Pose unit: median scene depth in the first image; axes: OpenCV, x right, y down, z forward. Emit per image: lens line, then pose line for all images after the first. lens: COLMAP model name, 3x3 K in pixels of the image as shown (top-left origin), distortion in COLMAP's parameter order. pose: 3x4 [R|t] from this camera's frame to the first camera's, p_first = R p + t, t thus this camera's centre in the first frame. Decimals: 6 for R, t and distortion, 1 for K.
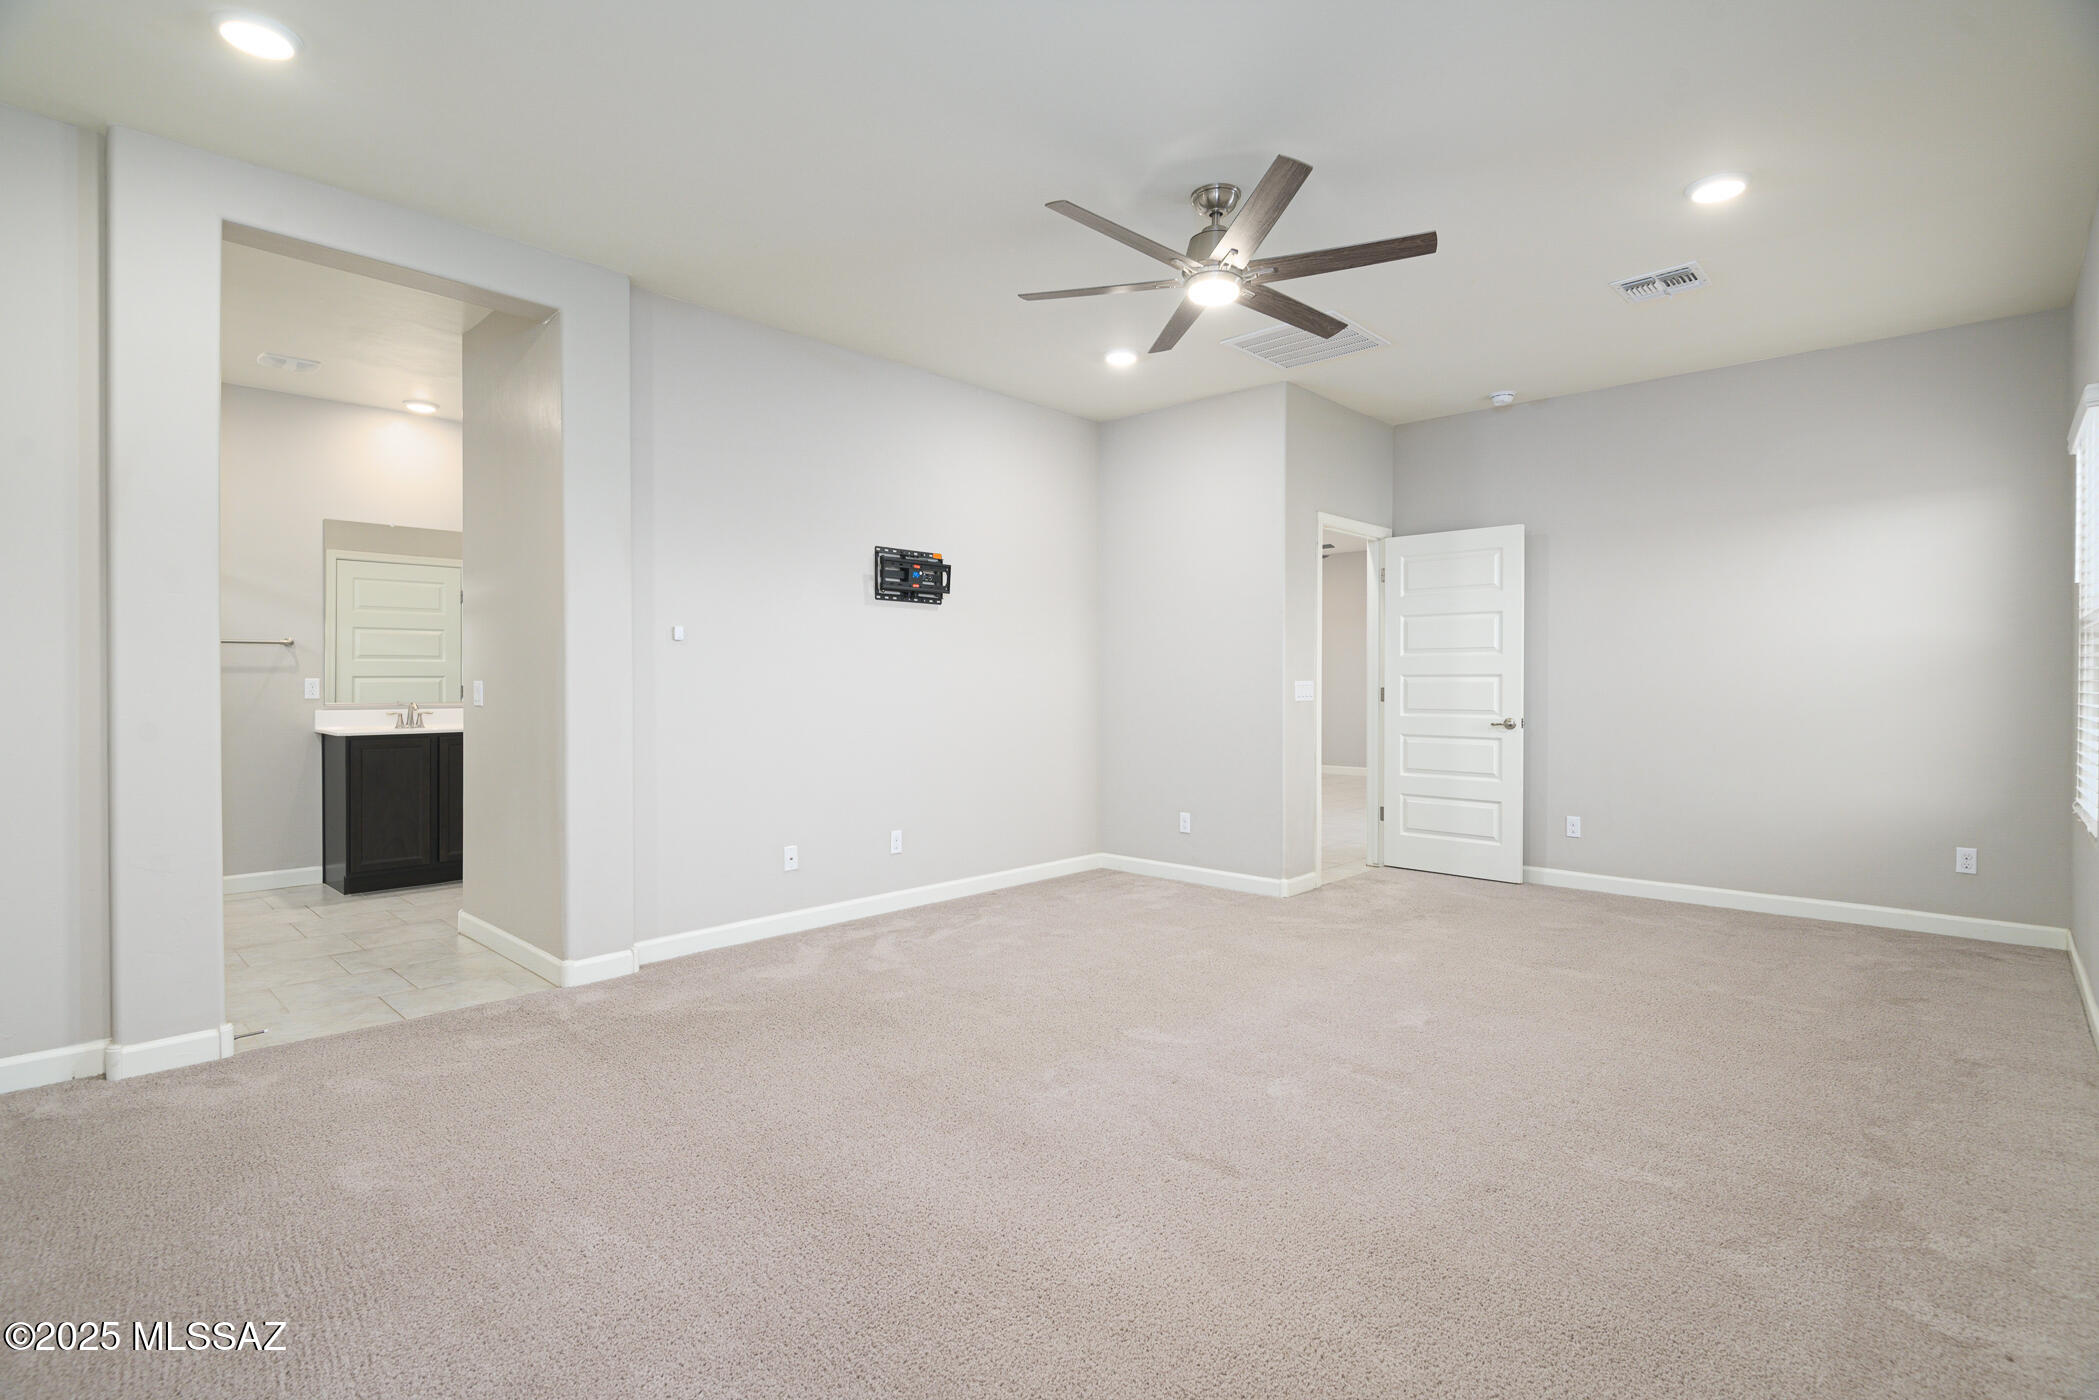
lens RADIAL K [[1022.8, 0, 1049.5], [0, 1022.8, 700.0], [0, 0, 1]] dist [-0.013348, -0.009366]
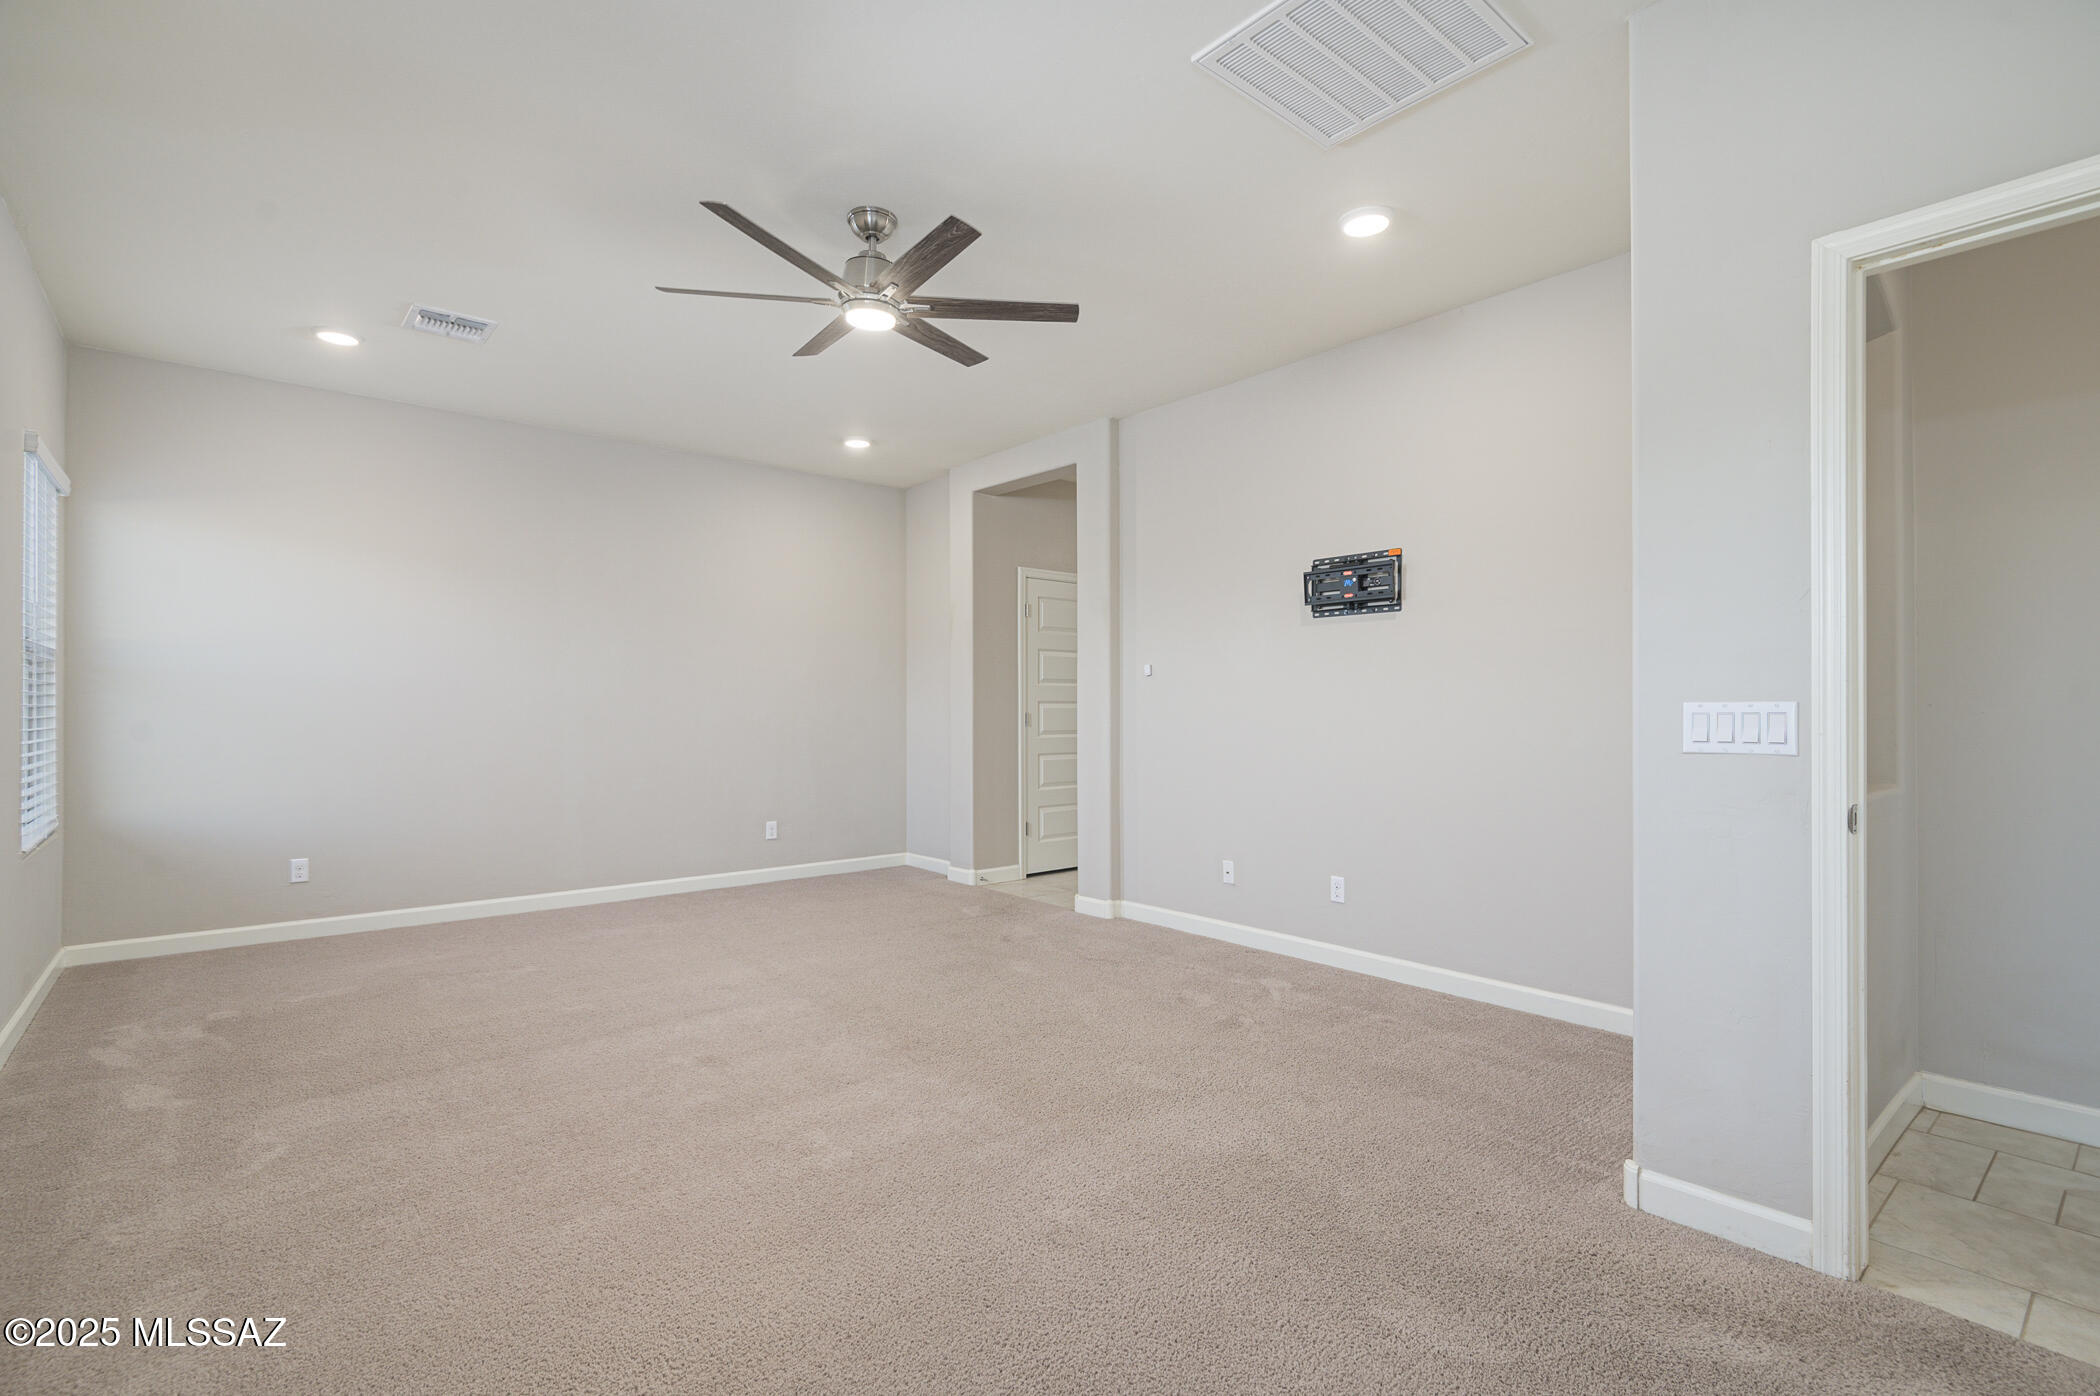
lens RADIAL K [[957.1, 0, 1050.0], [0, 957.1, 698.0], [0, 0, 1]] dist [0.000478, 0.000031]
pose [[-0.117355, -0.011635, -0.993022, 0.710181], [-0.019161, 0.999772, -0.009450, -0.012792], [0.992905, 0.017918, -0.117551, 0.859136]]
